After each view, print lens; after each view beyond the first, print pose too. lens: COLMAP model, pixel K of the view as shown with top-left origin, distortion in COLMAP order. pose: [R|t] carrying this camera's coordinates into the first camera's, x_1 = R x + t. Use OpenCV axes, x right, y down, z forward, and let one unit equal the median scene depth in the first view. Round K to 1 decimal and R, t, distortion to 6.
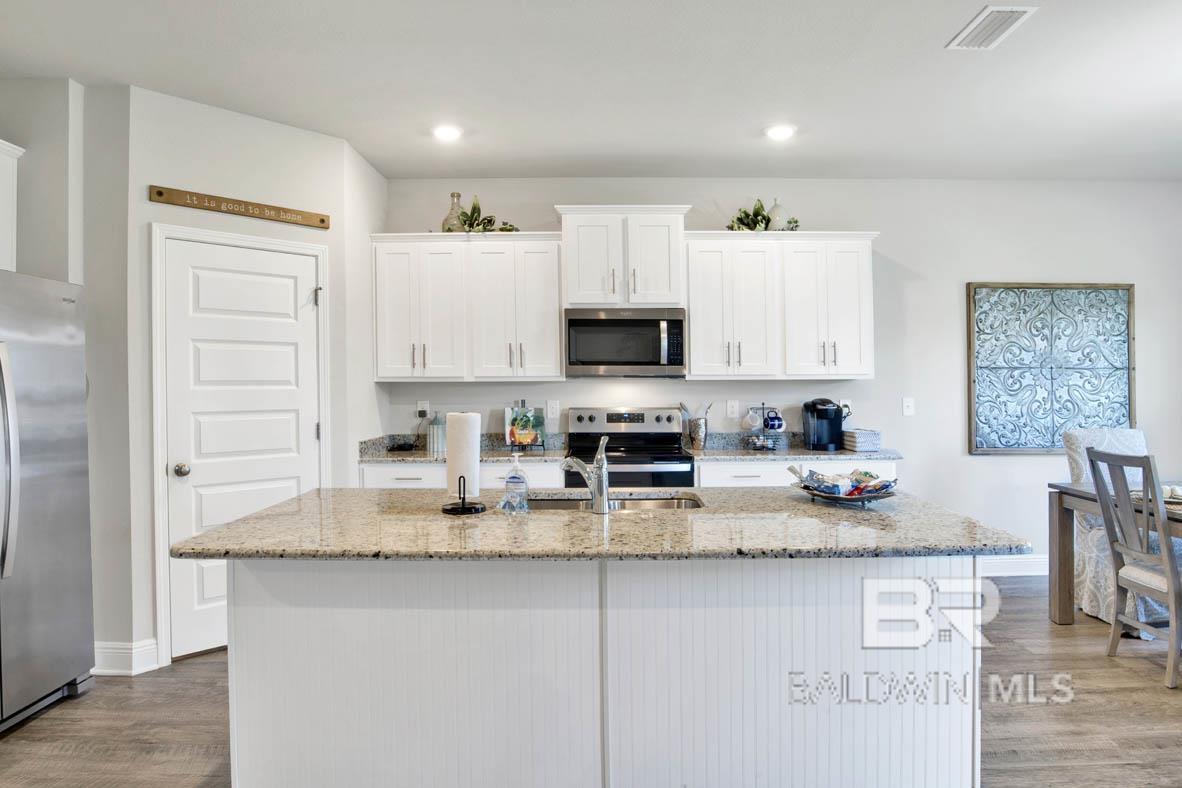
lens RADIAL K [[716.5, 0, 601.5], [0, 716.5, 385.9], [0, 0, 1]] dist [-0.041370, -0.000621]
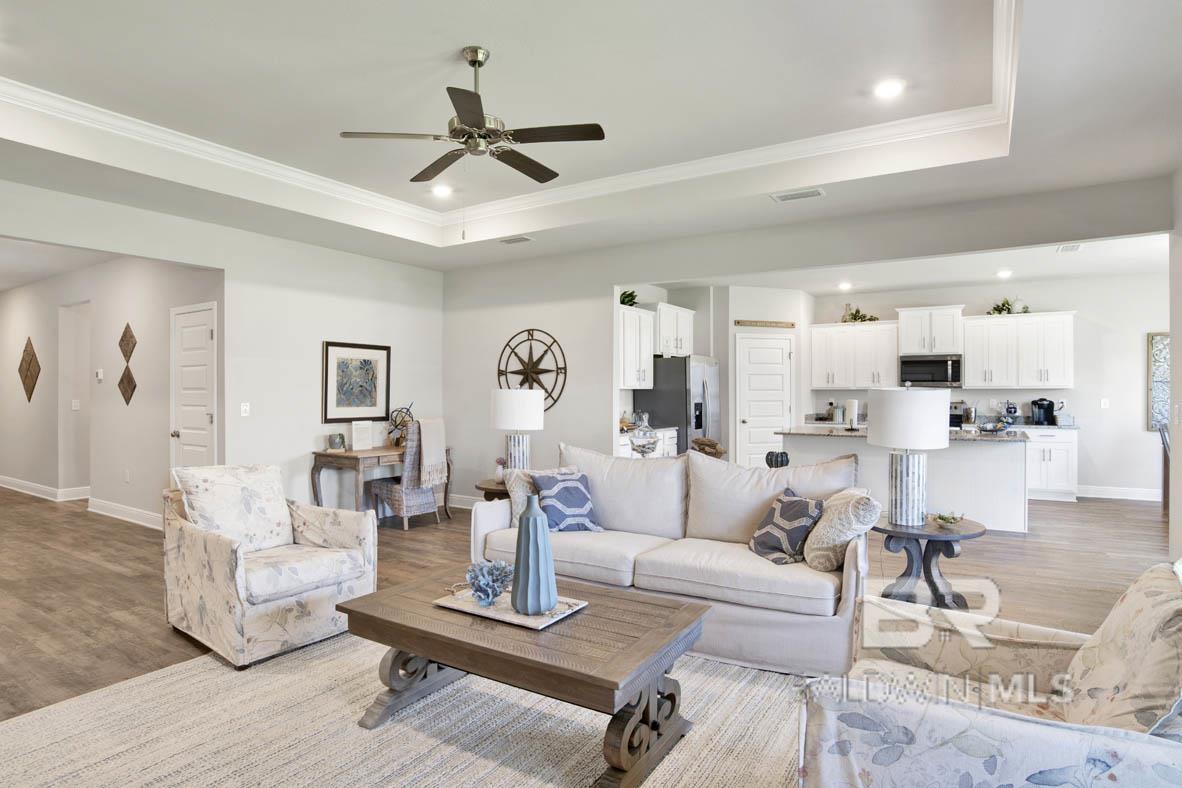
lens RADIAL K [[626.9, 0, 601.5], [0, 626.9, 404.1], [0, 0, 1]] dist [-0.045933, 0.000071]
pose [[0.844150, 0.012456, -0.535962, 0.191534], [-0.001154, 0.999770, 0.021418, -0.000827], [0.536106, -0.017462, 0.843970, -1.060128]]
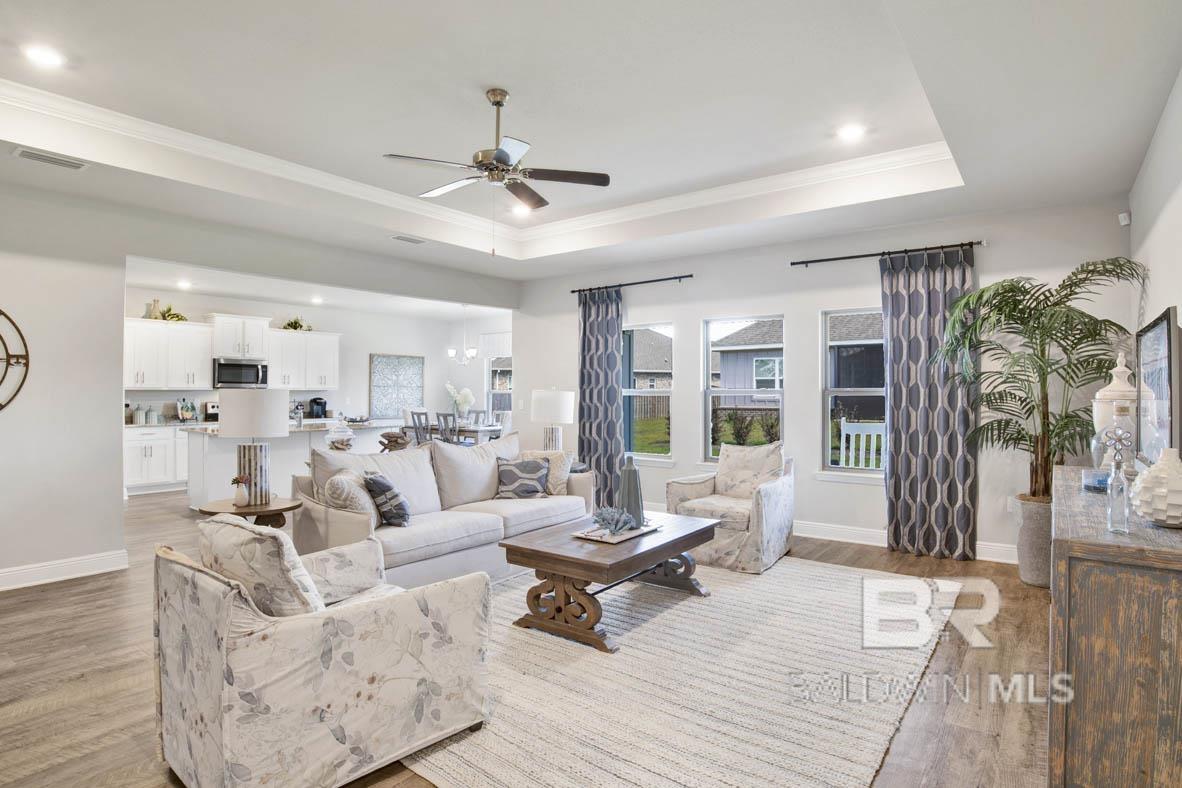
lens RADIAL K [[626.9, 0, 593.2], [0, 626.9, 388.5], [0, 0, 1]] dist [-0.045933, 0.000071]
pose [[0.615543, 0.010214, 0.788037, -0.844304], [-0.005181, 0.999947, -0.008914, 0.000411], [-0.788087, 0.001404, 0.615563, -1.142879]]
